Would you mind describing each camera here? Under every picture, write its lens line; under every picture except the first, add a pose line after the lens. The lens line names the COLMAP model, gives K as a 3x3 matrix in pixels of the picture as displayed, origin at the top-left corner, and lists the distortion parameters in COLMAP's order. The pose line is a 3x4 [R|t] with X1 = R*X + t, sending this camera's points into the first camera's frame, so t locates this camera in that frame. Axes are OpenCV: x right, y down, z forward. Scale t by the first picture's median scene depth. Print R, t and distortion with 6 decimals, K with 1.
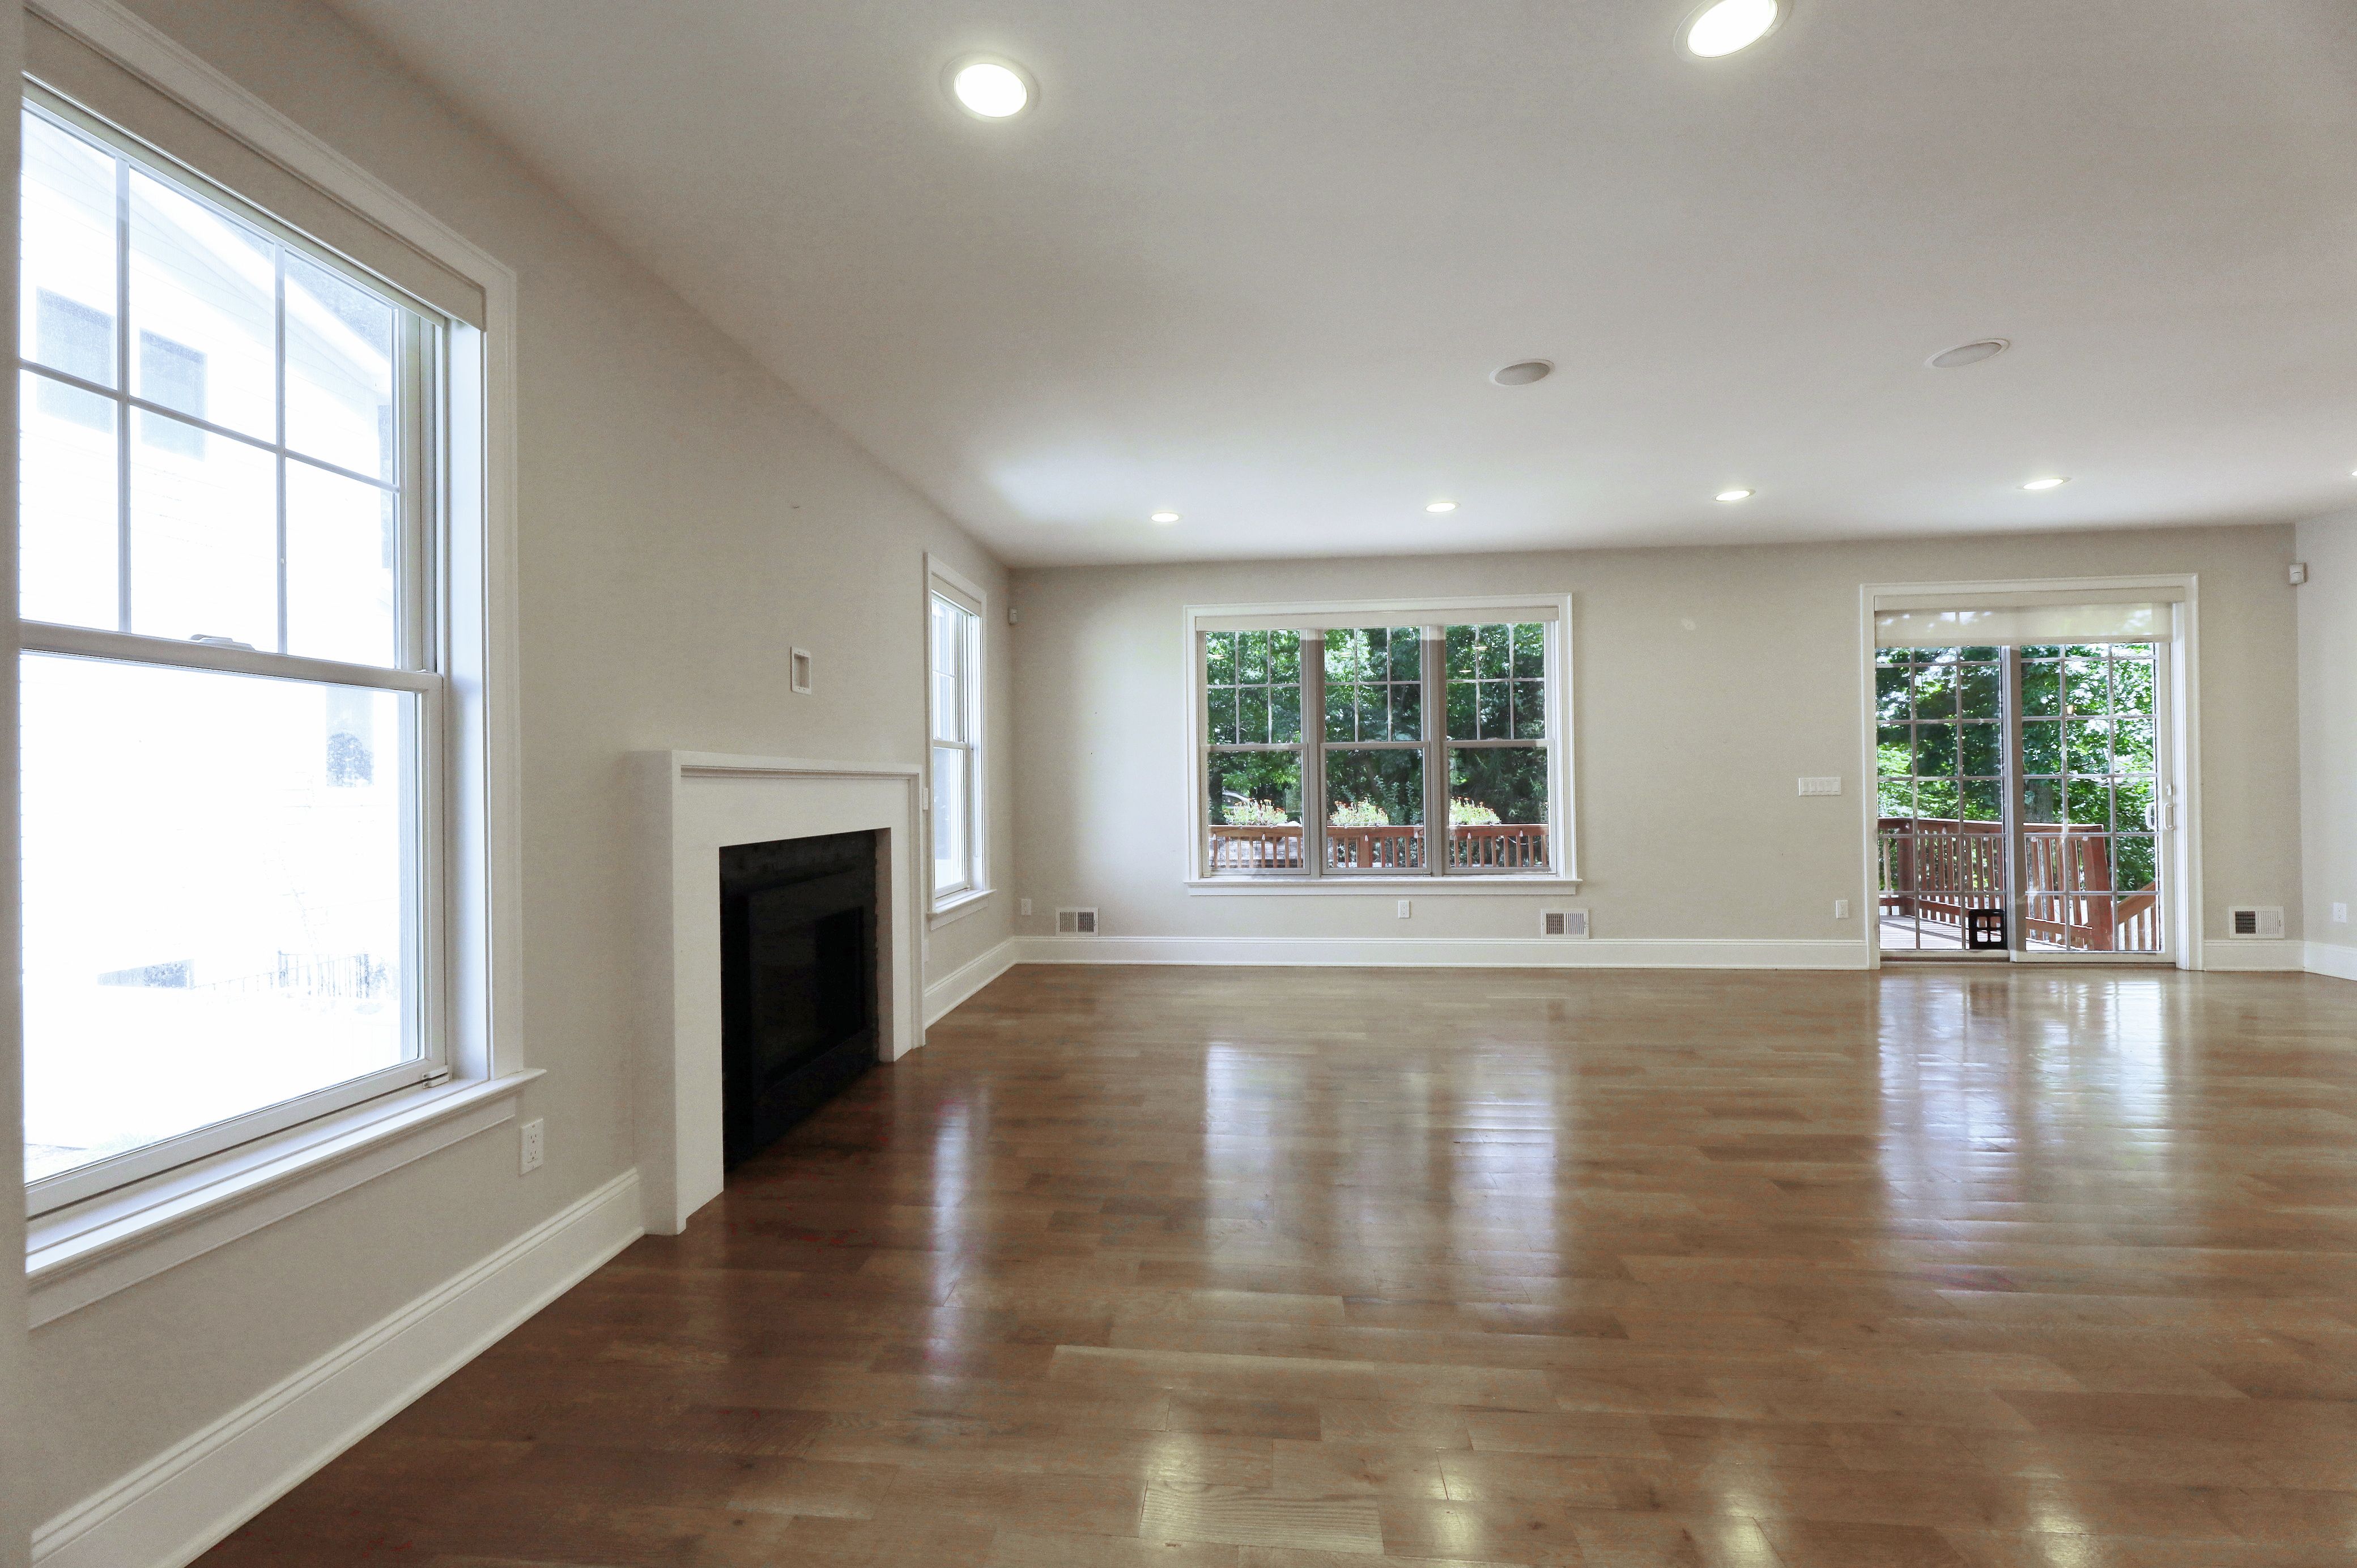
lens RADIAL K [[923.9, 0, 1178.5], [0, 923.9, 784.0], [0, 0, 1]] dist [-0.000507, -0.000100]
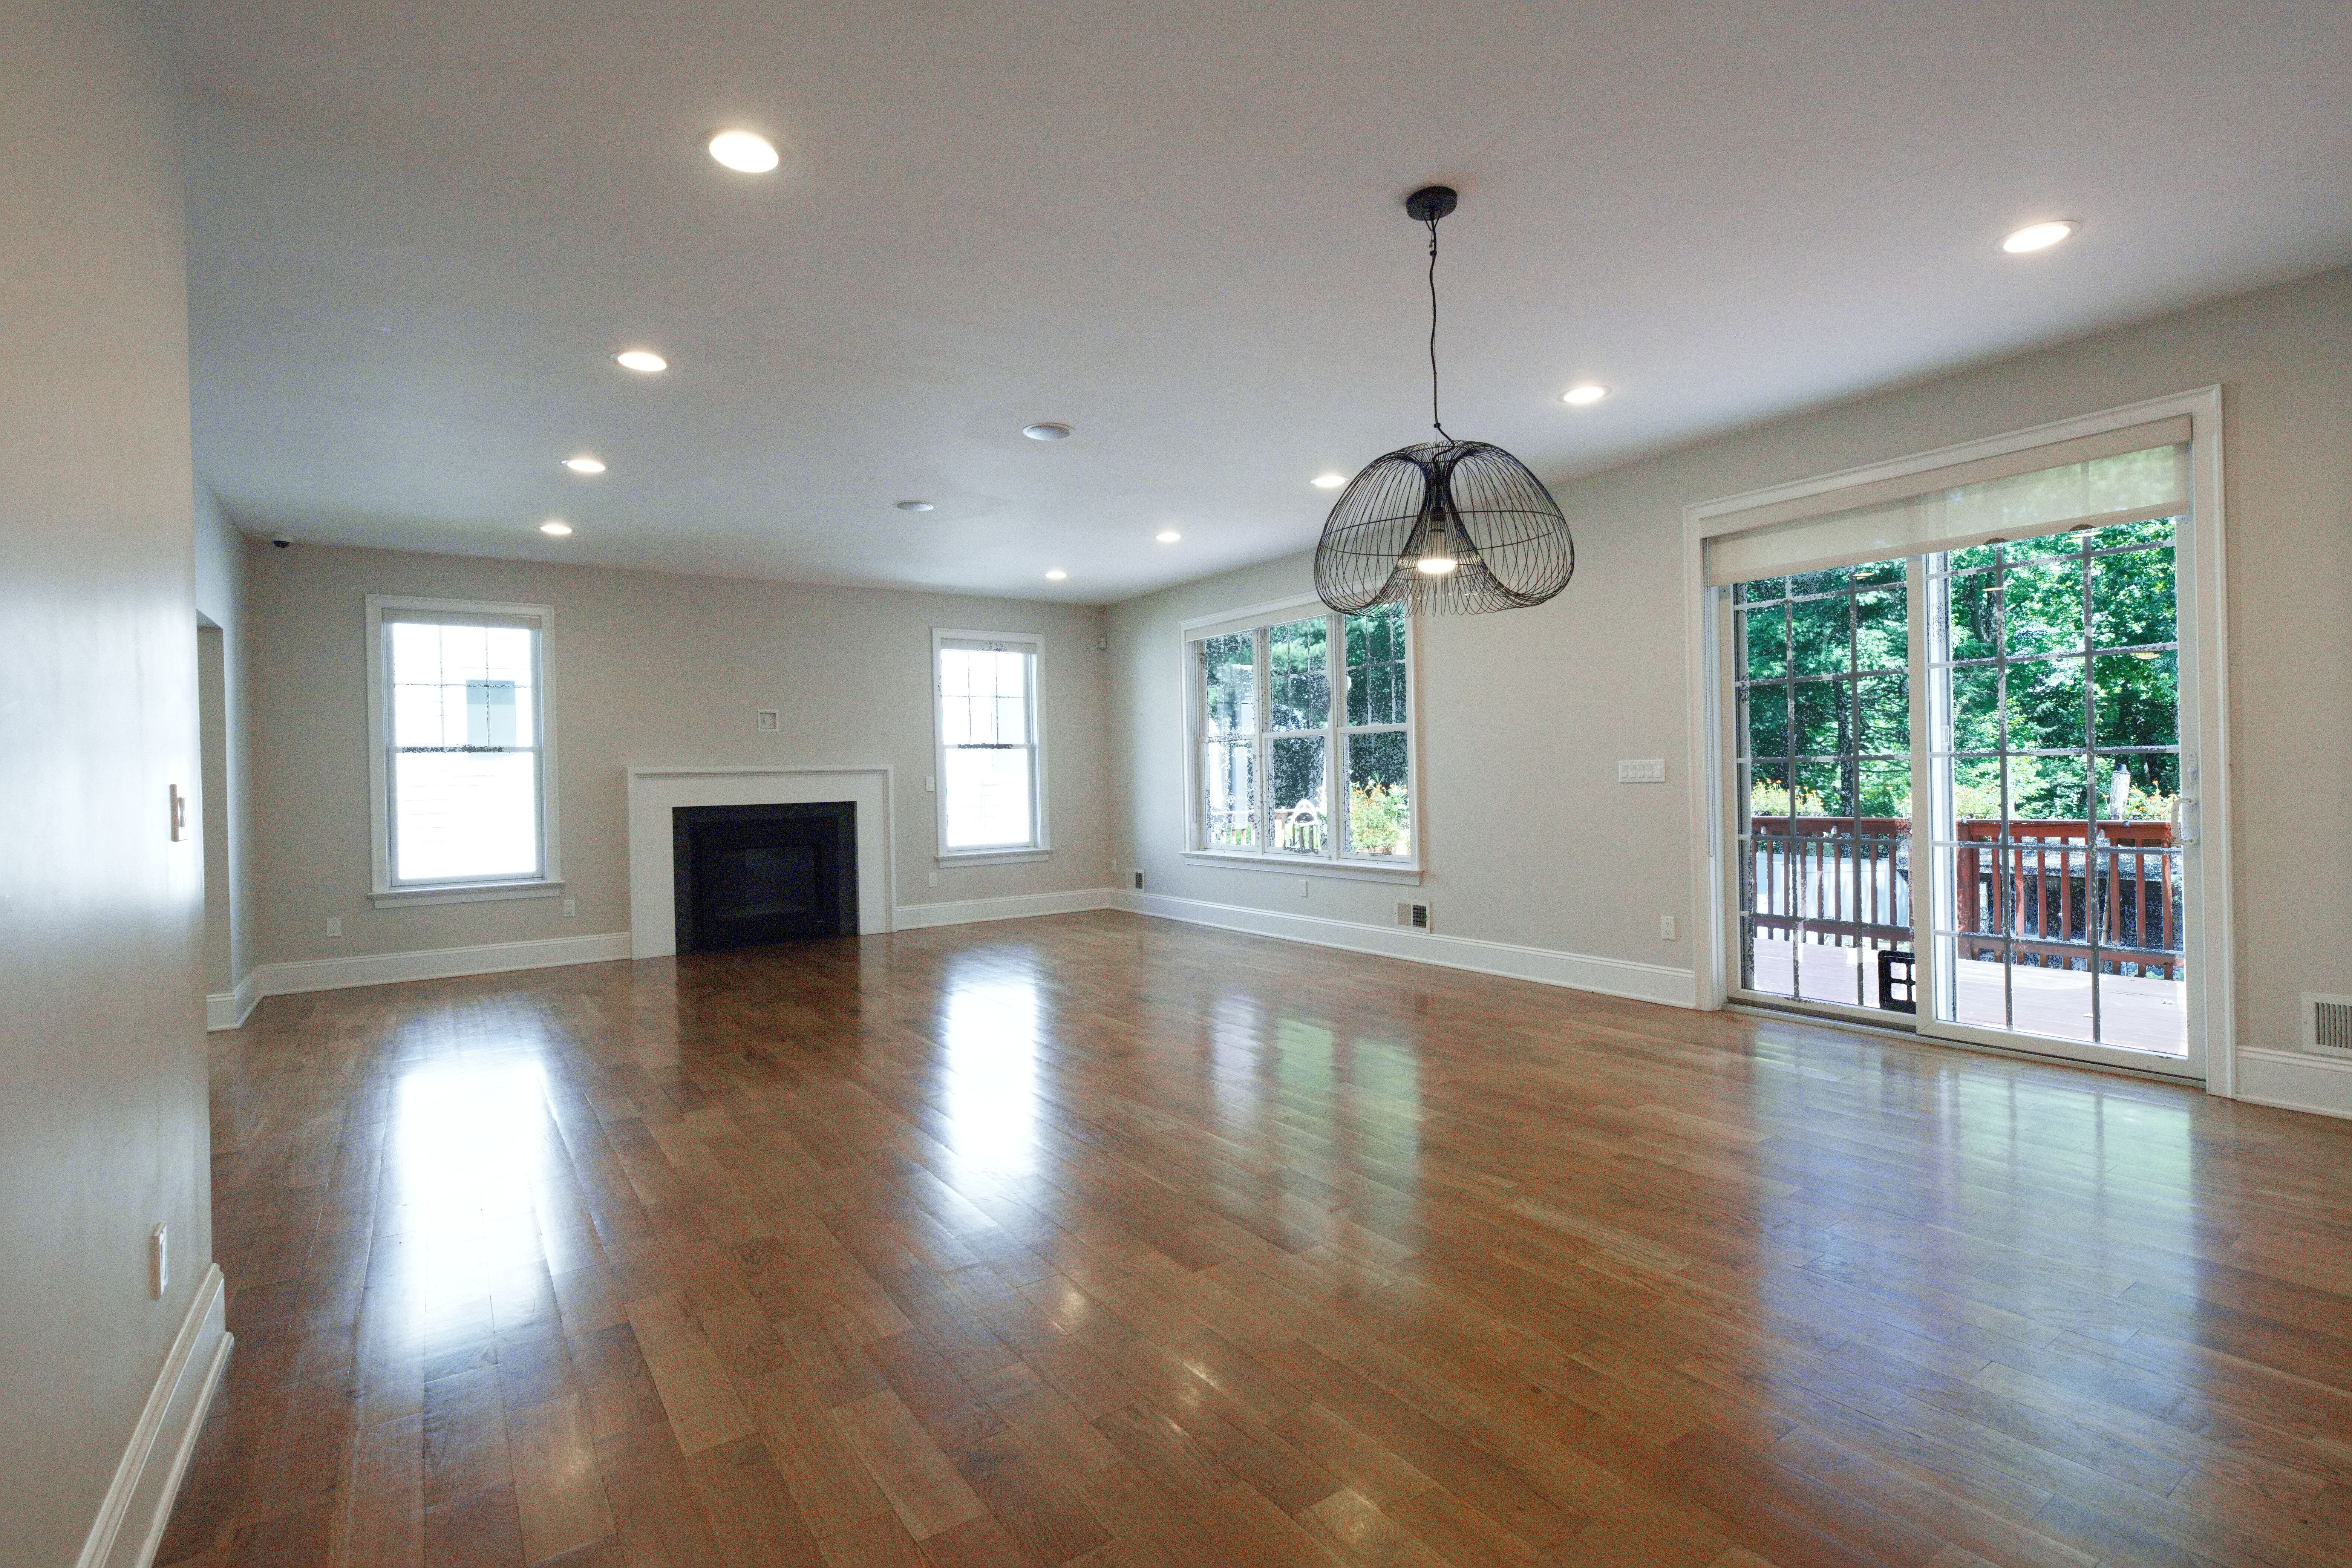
lens RADIAL K [[1101.0, 0, 1176.0], [0, 1101.0, 784.0], [0, 0, 1]] dist [0.000250, 0.000282]
pose [[0.649493, 0.005301, -0.760349, 1.157384], [0.017157, 0.999619, 0.021625, -0.013116], [0.760174, -0.027090, 0.649155, 0.083352]]
